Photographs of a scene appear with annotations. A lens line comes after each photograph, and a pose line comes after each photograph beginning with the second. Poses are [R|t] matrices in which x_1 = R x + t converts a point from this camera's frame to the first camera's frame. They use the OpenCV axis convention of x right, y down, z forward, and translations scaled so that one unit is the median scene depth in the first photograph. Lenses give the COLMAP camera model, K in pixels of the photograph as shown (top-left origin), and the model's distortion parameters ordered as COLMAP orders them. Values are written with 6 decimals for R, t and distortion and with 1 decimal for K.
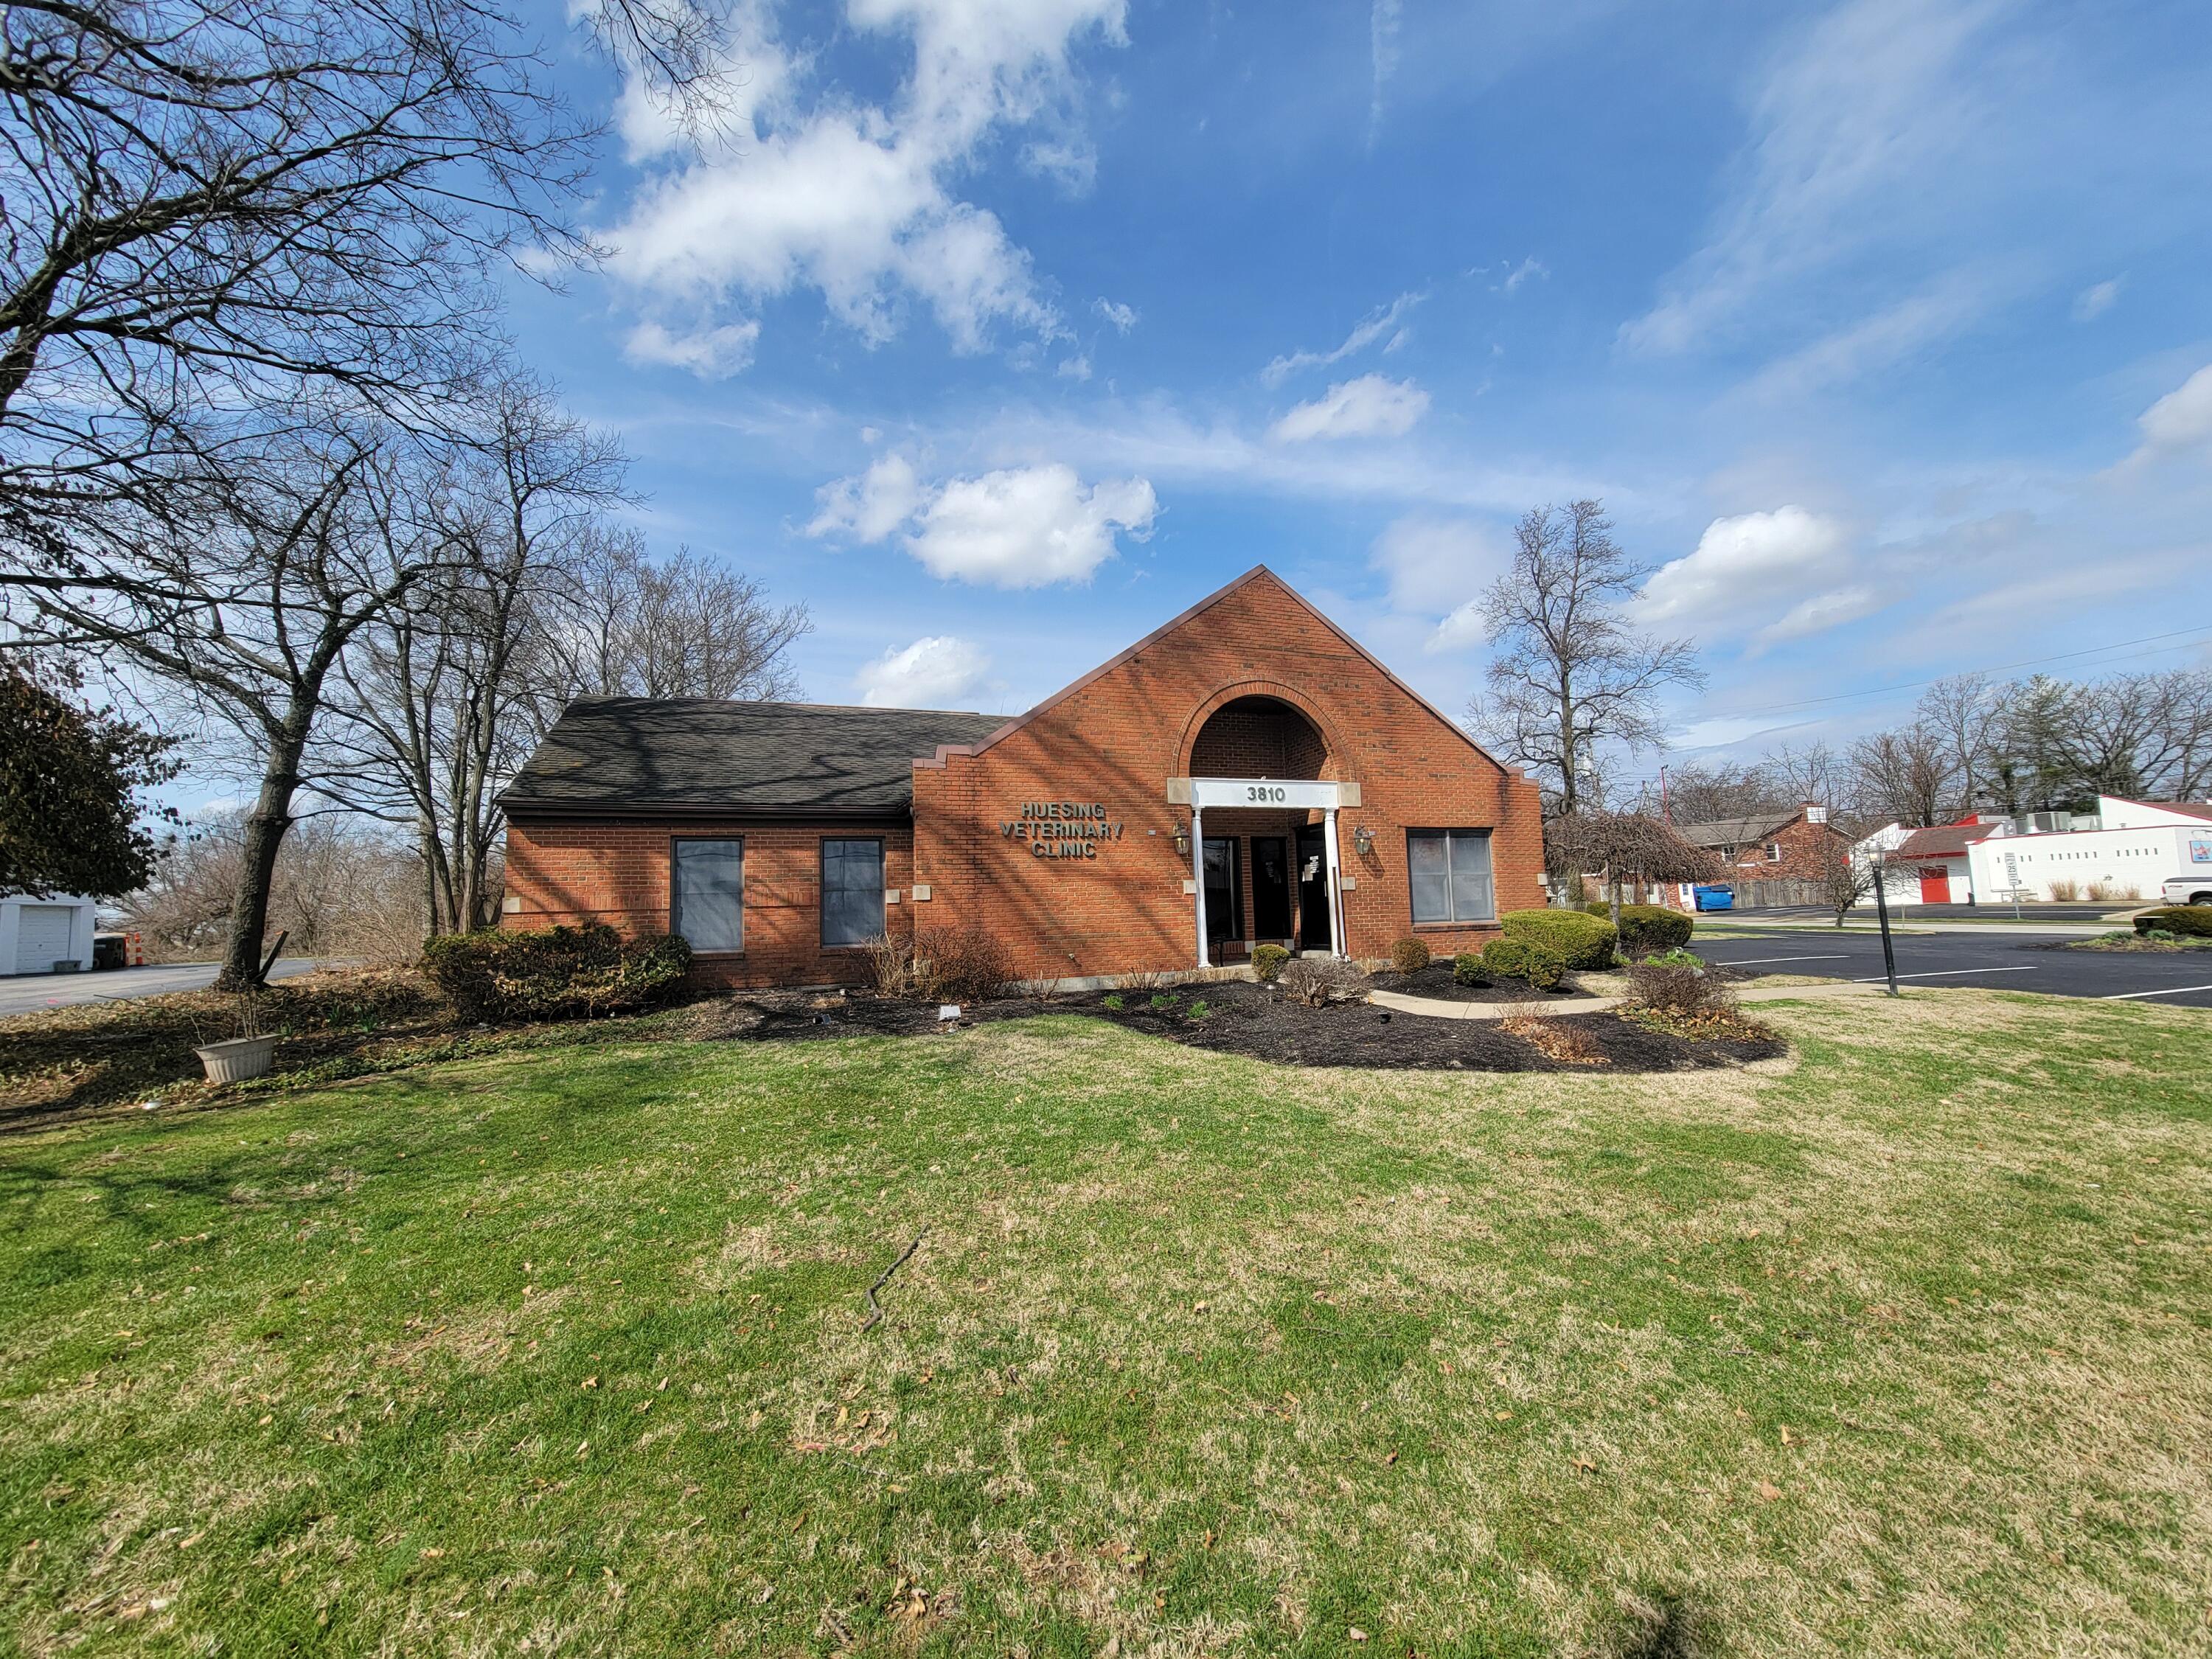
lens RADIAL K [[902.6, 0, 1104.3], [0, 902.6, 837.1], [0, 0, 1]] dist [-0.010337, 0.004911]
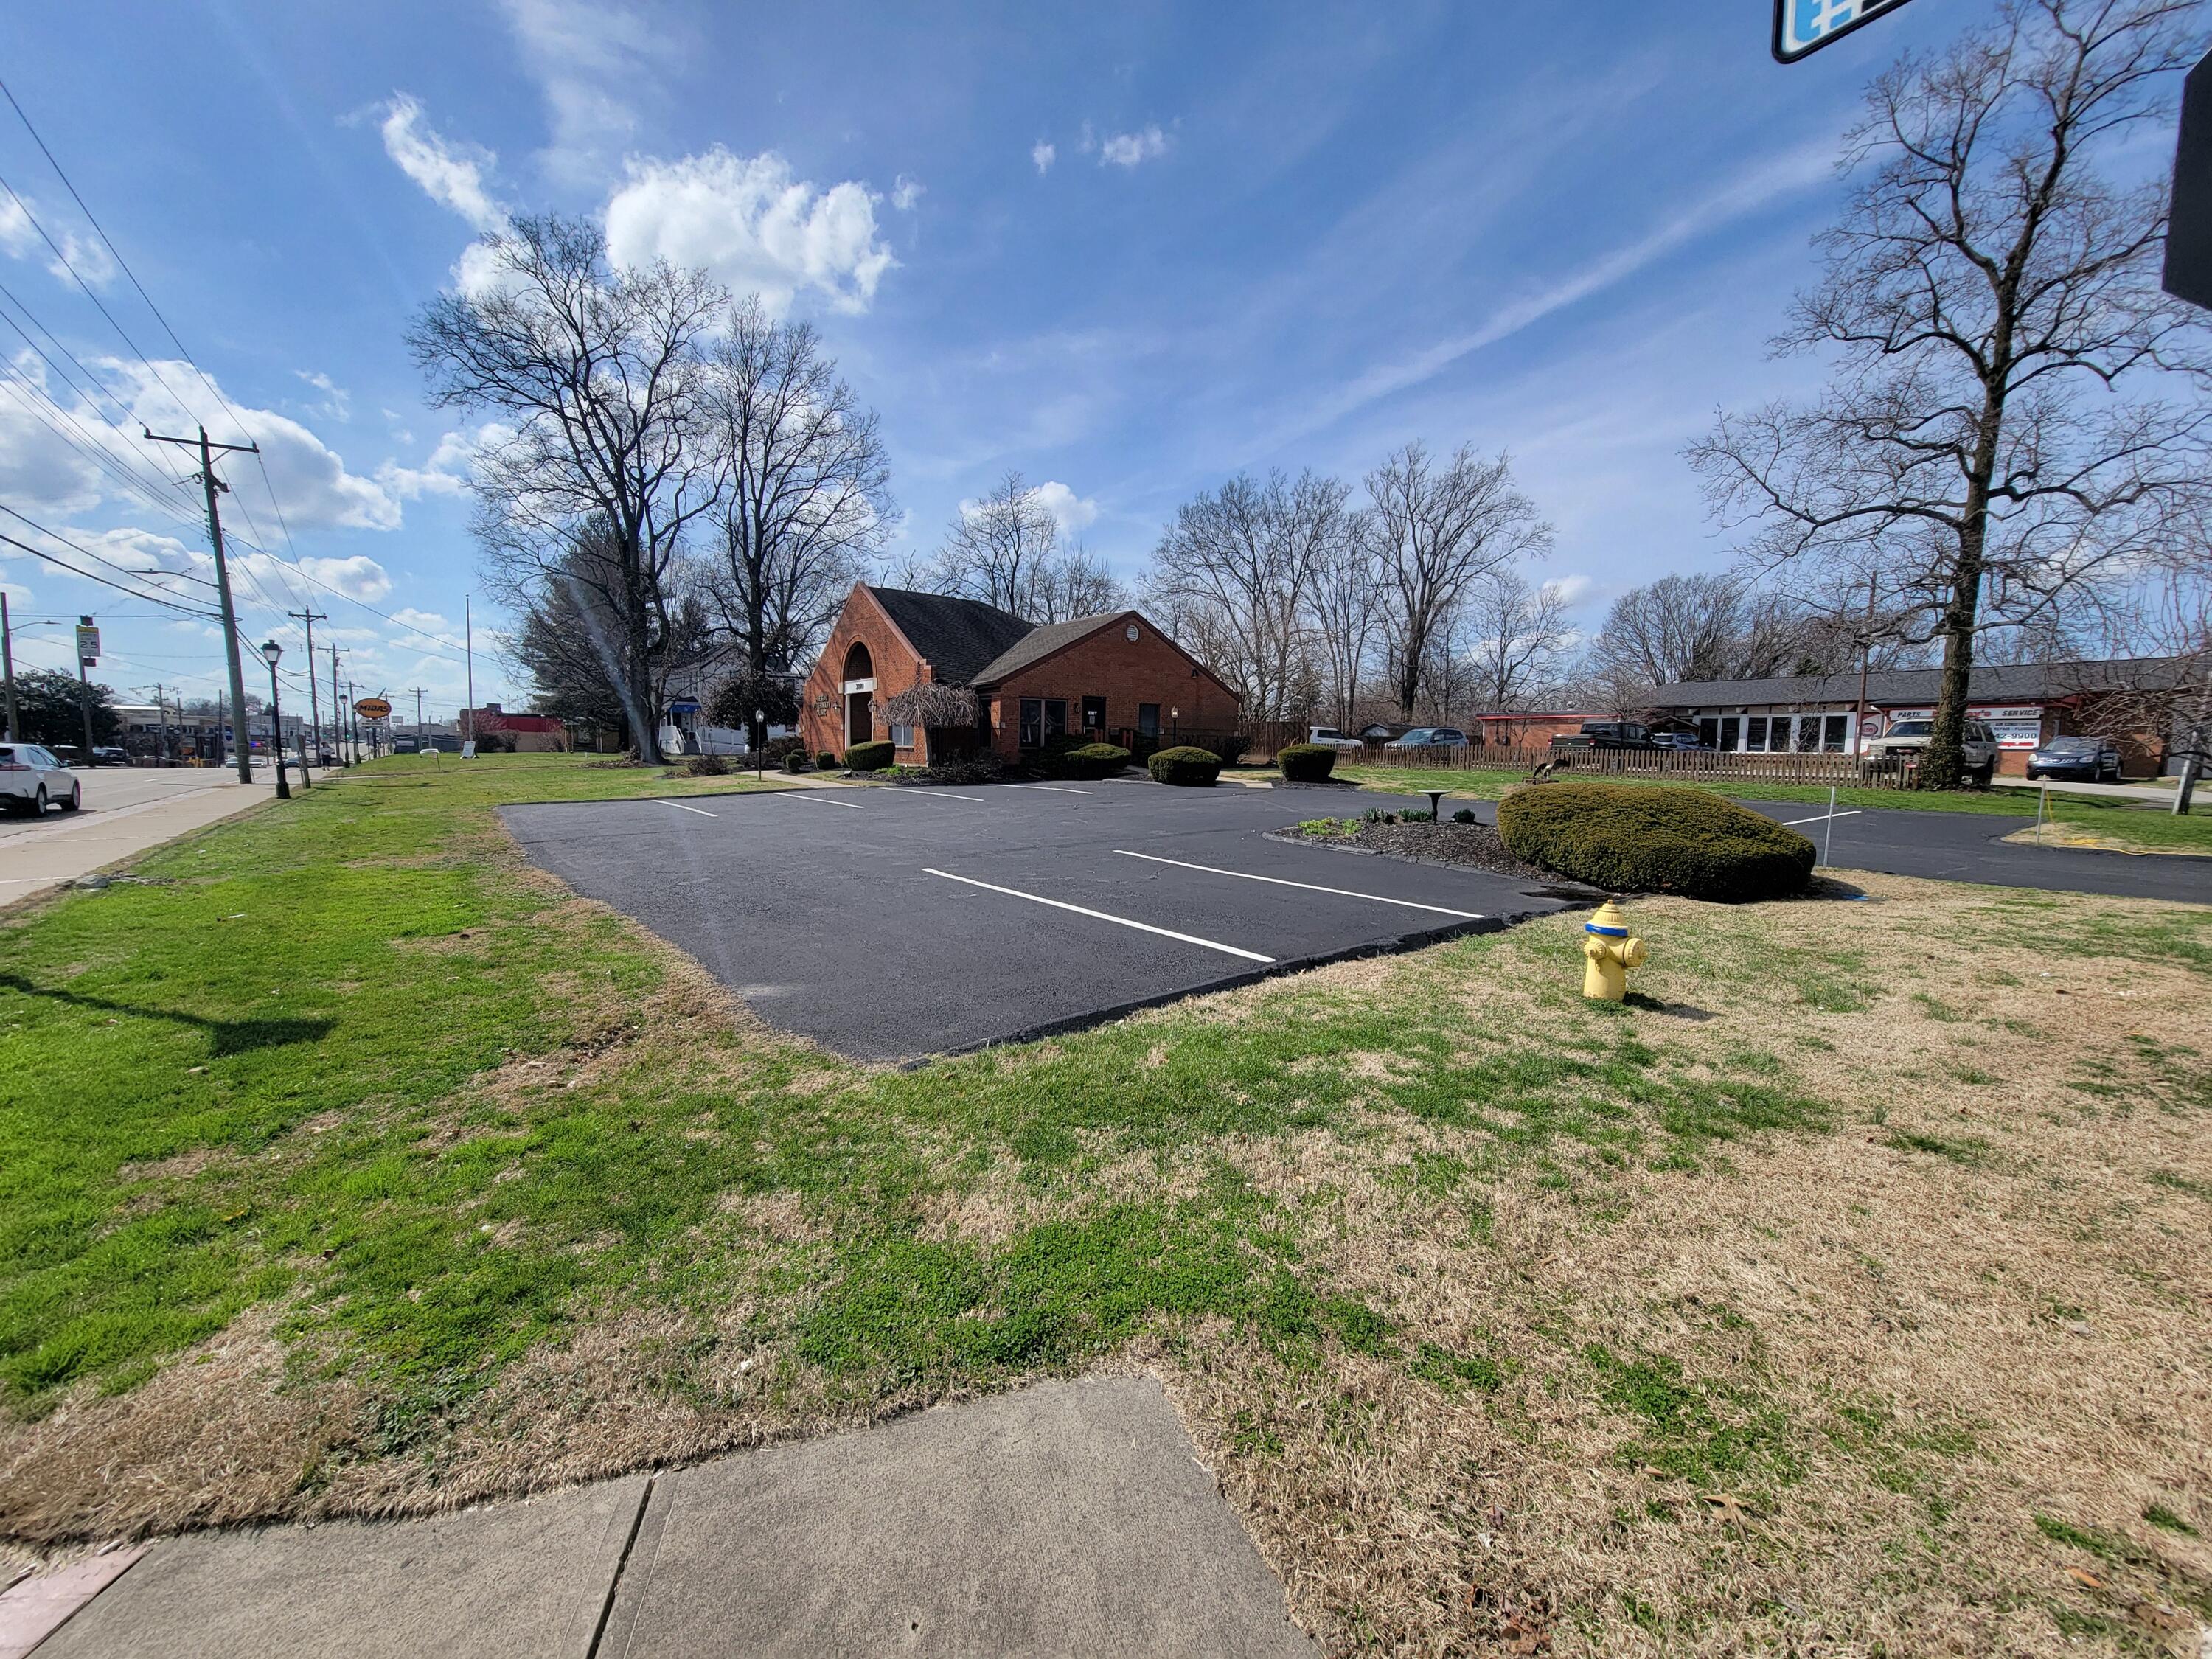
lens RADIAL K [[895.9, 0, 1101.4], [0, 895.9, 837.8], [0, 0, 1]] dist [-0.000666, -0.000004]
pose [[0.289746, 0.127206, -0.948613, 2.464510], [0.055284, 0.987249, 0.149273, 0.025577], [0.955506, -0.095694, 0.279019, 0.881278]]
